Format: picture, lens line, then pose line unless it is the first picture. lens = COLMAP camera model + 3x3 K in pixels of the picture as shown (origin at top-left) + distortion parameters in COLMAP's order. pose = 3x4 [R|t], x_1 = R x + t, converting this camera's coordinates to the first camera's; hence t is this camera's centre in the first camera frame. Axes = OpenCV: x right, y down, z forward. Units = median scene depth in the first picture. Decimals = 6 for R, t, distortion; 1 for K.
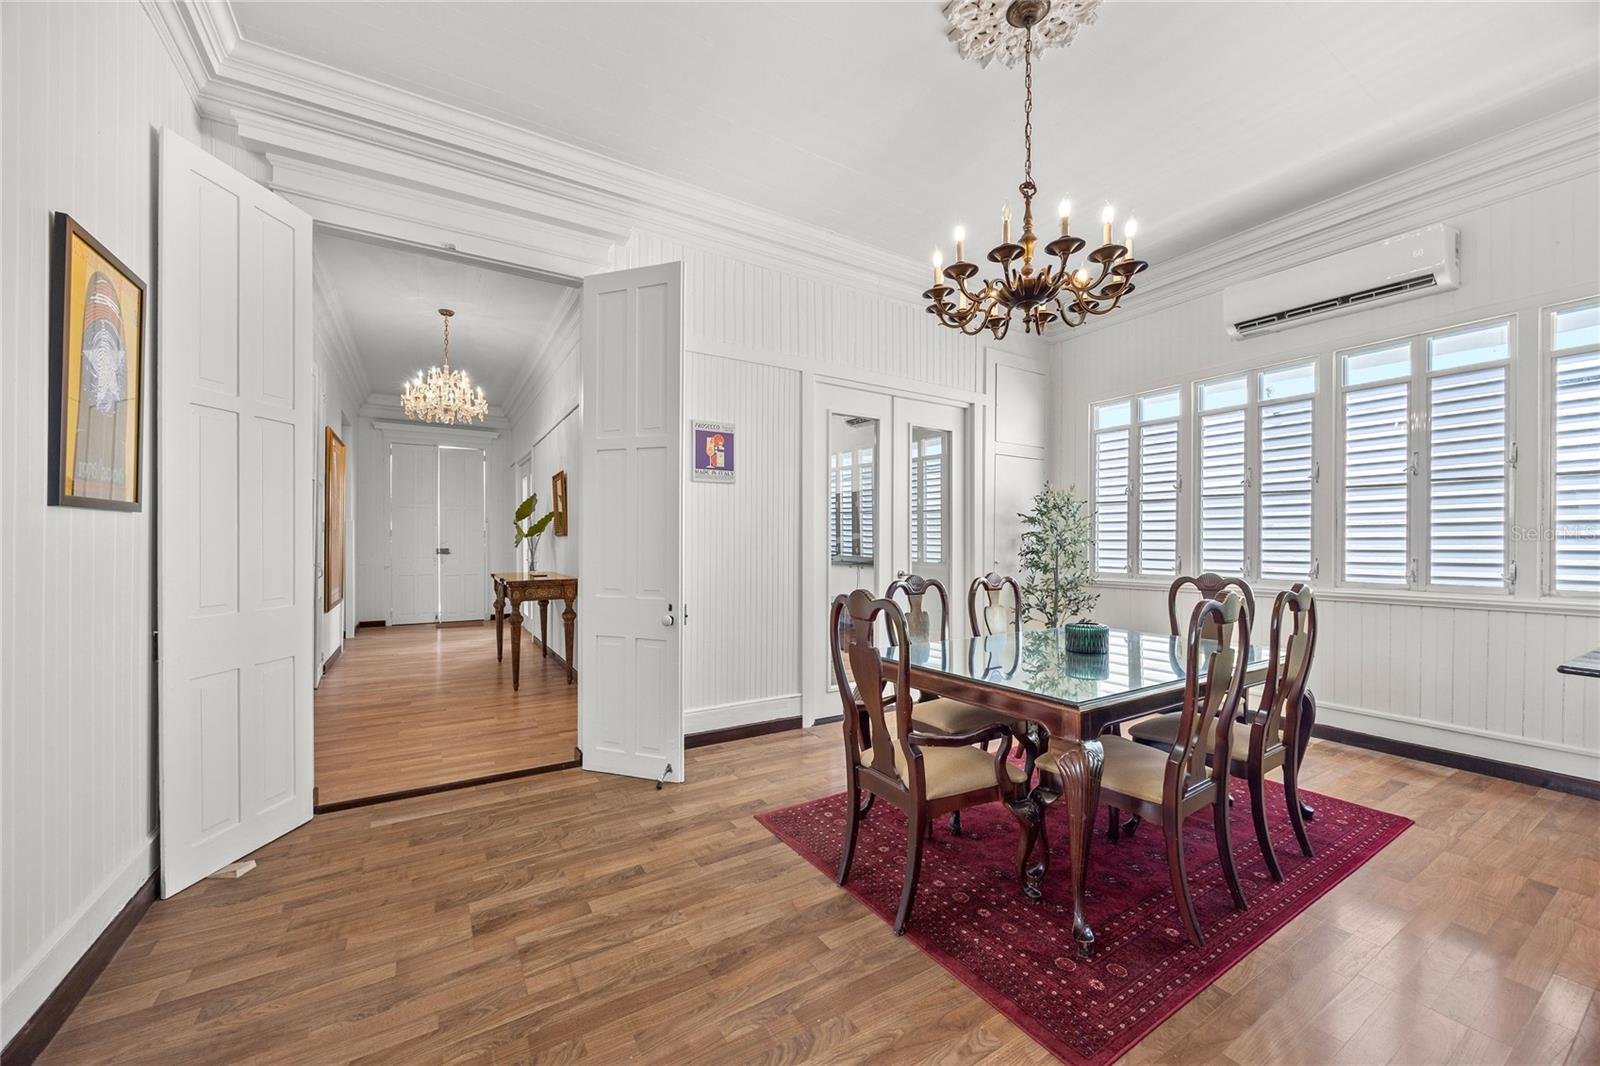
lens RADIAL K [[614.7, 0, 801.2], [0, 614.7, 538.9], [0, 0, 1]] dist [-0.001472, -0.000097]
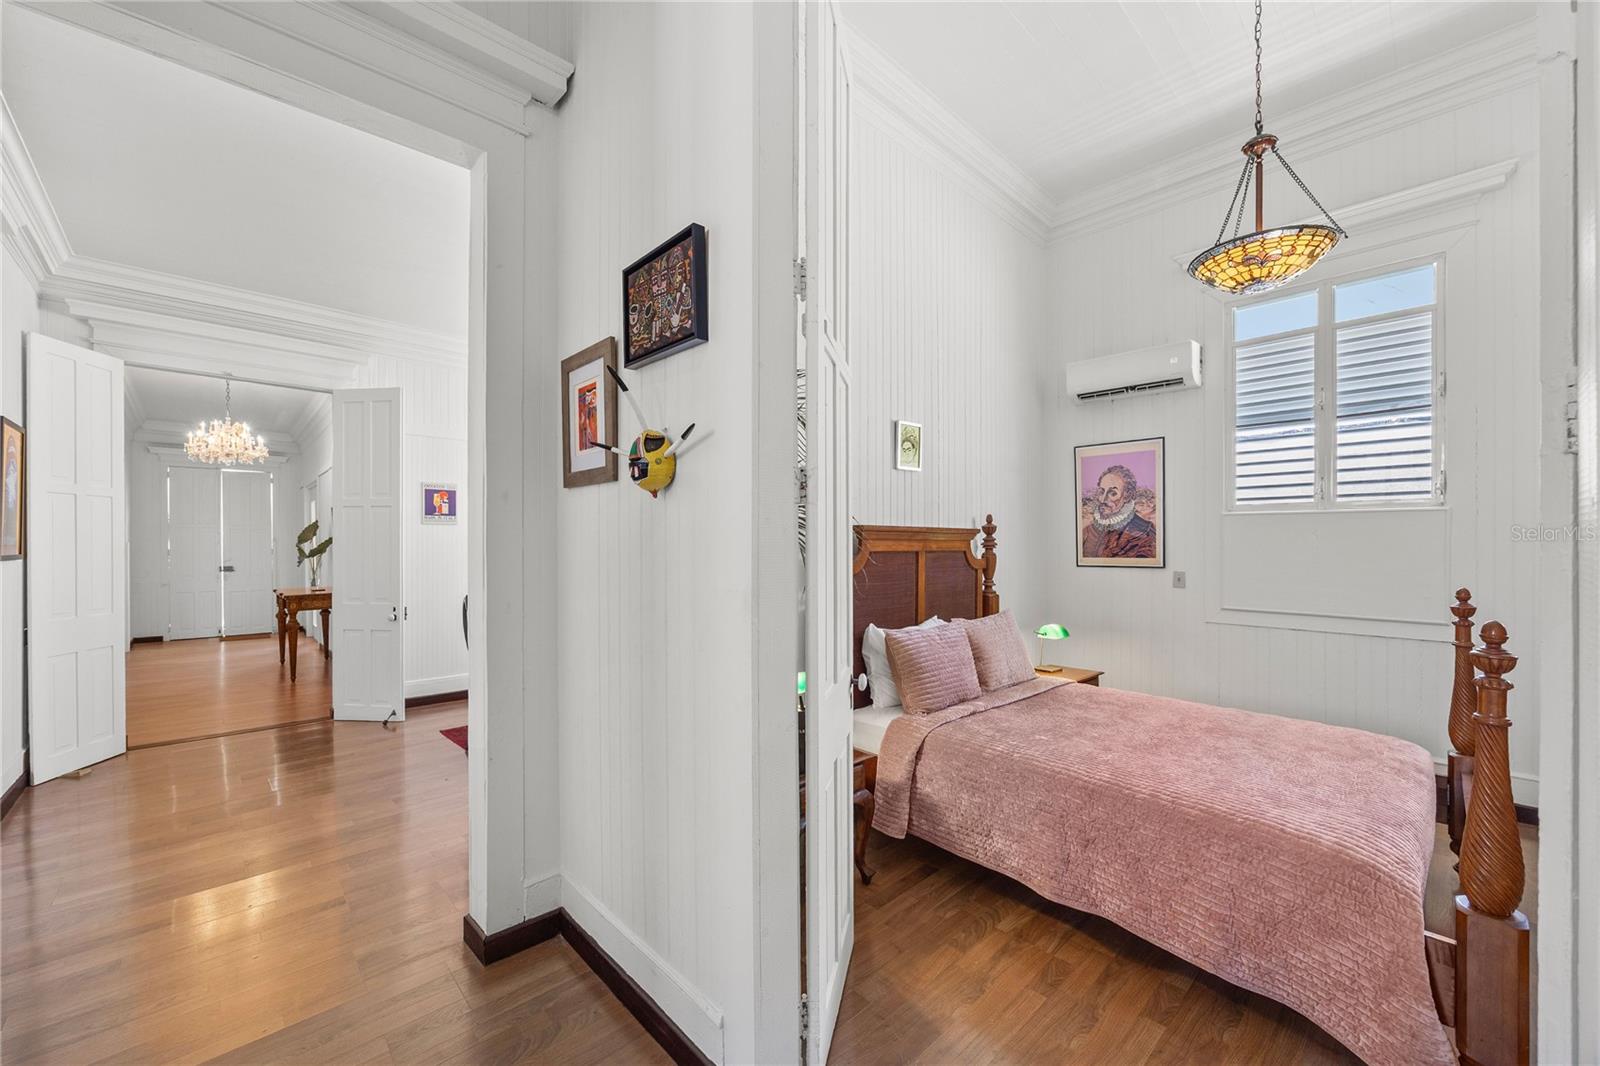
lens RADIAL K [[646.4, 0, 810.4], [0, 646.4, 543.0], [0, 0, 1]] dist [-0.001240, -0.000117]
pose [[0.979086, -0.005434, 0.203374, 0.456298], [0.005787, 0.999983, -0.001141, -0.045378], [-0.203365, 0.002294, 0.979100, -0.763340]]
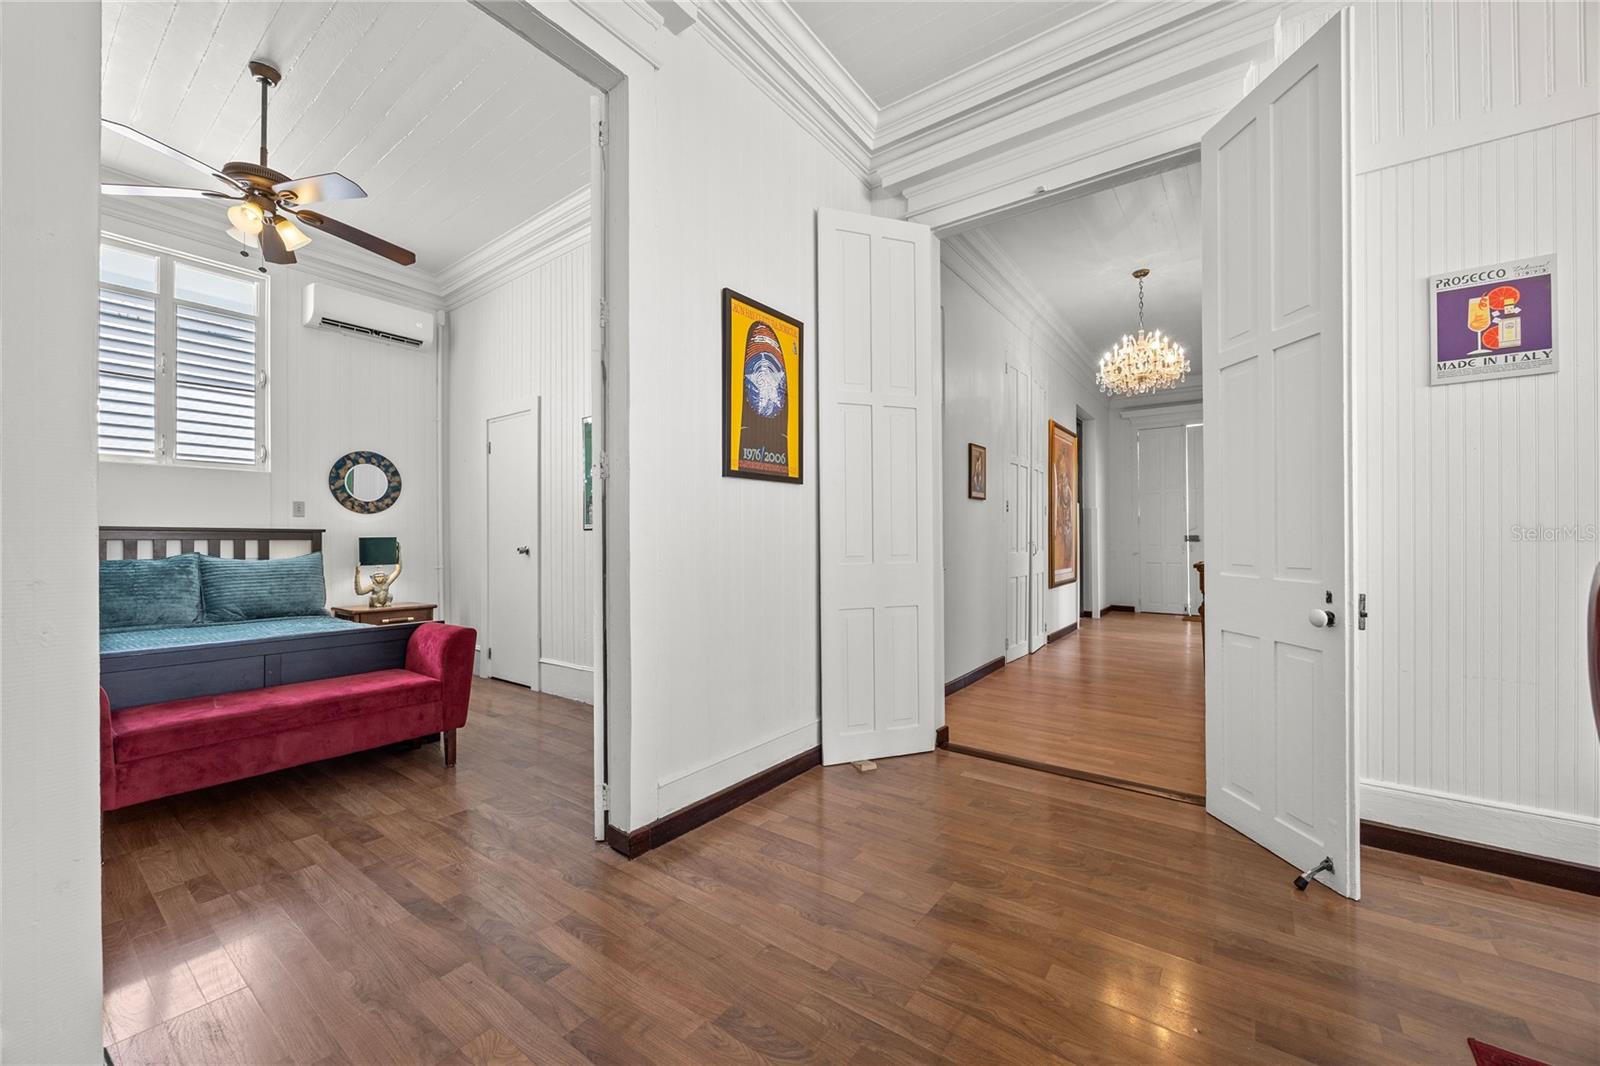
lens RADIAL K [[613.9, 0, 794.8], [0, 613.9, 536.3], [0, 0, 1]] dist [-0.001160, -0.000223]
pose [[0.369711, -0.004744, -0.929135, 0.142474], [0.002908, 0.999988, -0.003949, 0.049458], [0.929142, -0.001242, 0.369720, 0.275982]]
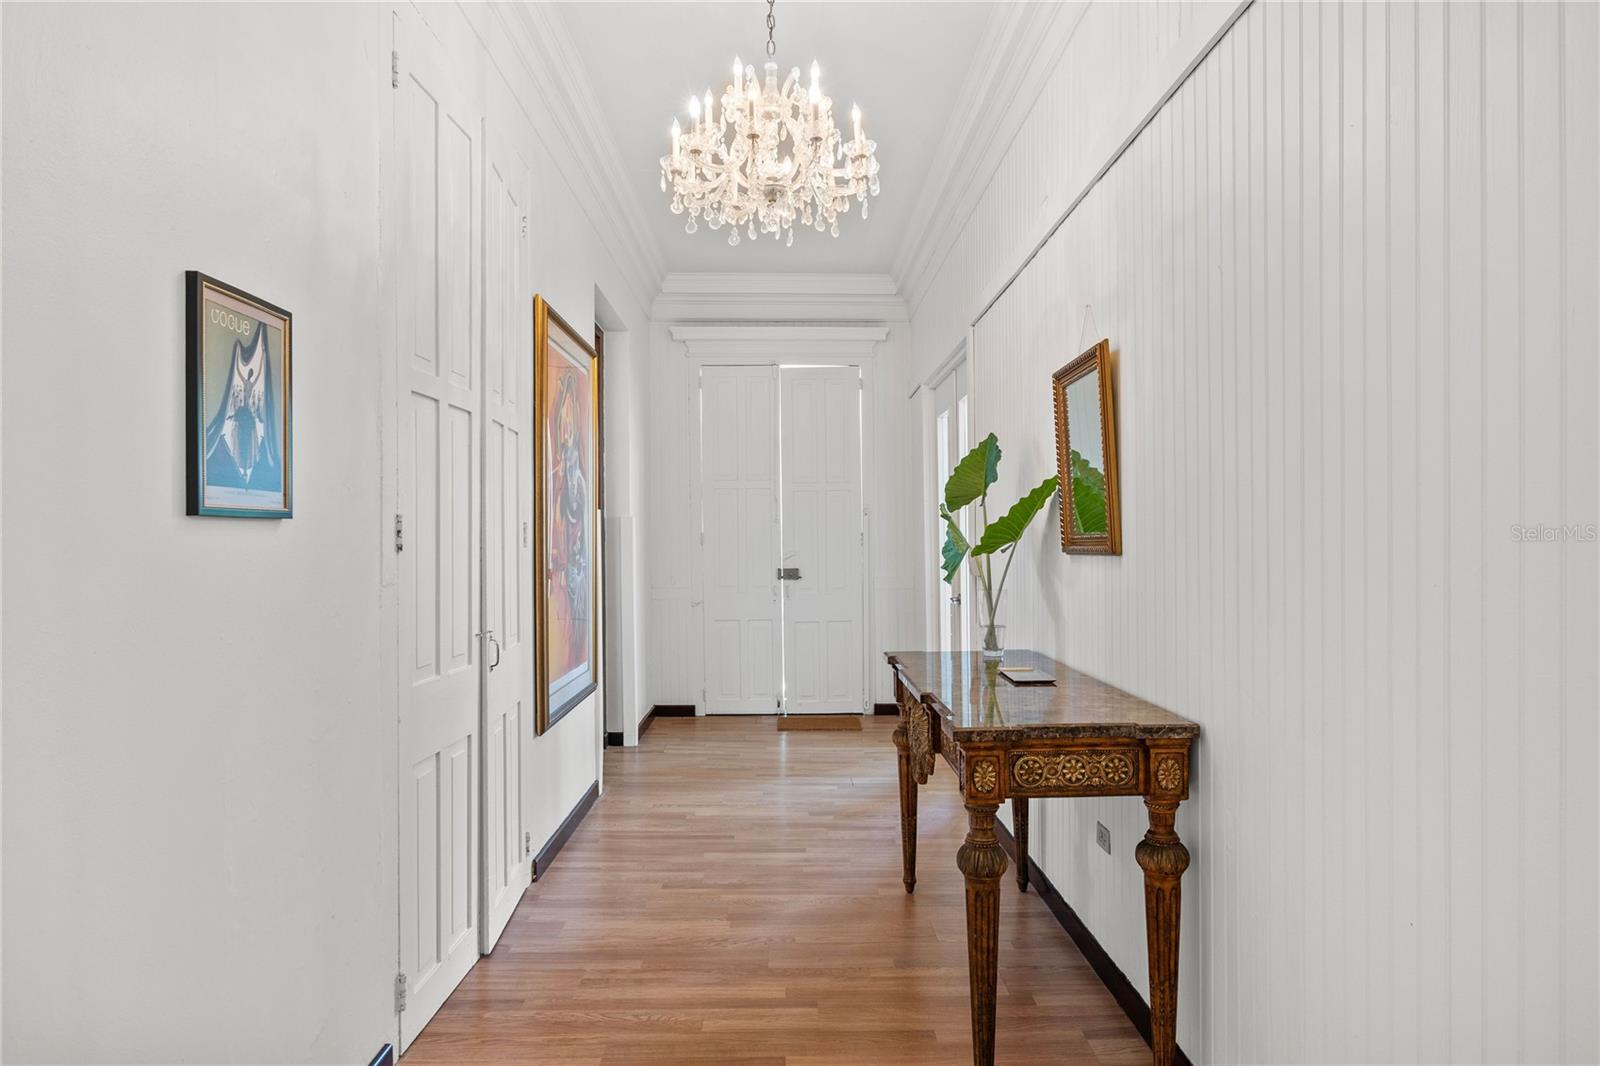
lens RADIAL K [[949.6, 0, 800.0], [0, 949.6, 533.0], [0, 0, 1]] dist [-0.000661, -0.000056]
pose [[0.861705, -0.007837, -0.507349, -0.476955], [0.006455, 0.999969, -0.004483, -0.026707], [0.507369, 0.000589, 0.861729, 0.887135]]
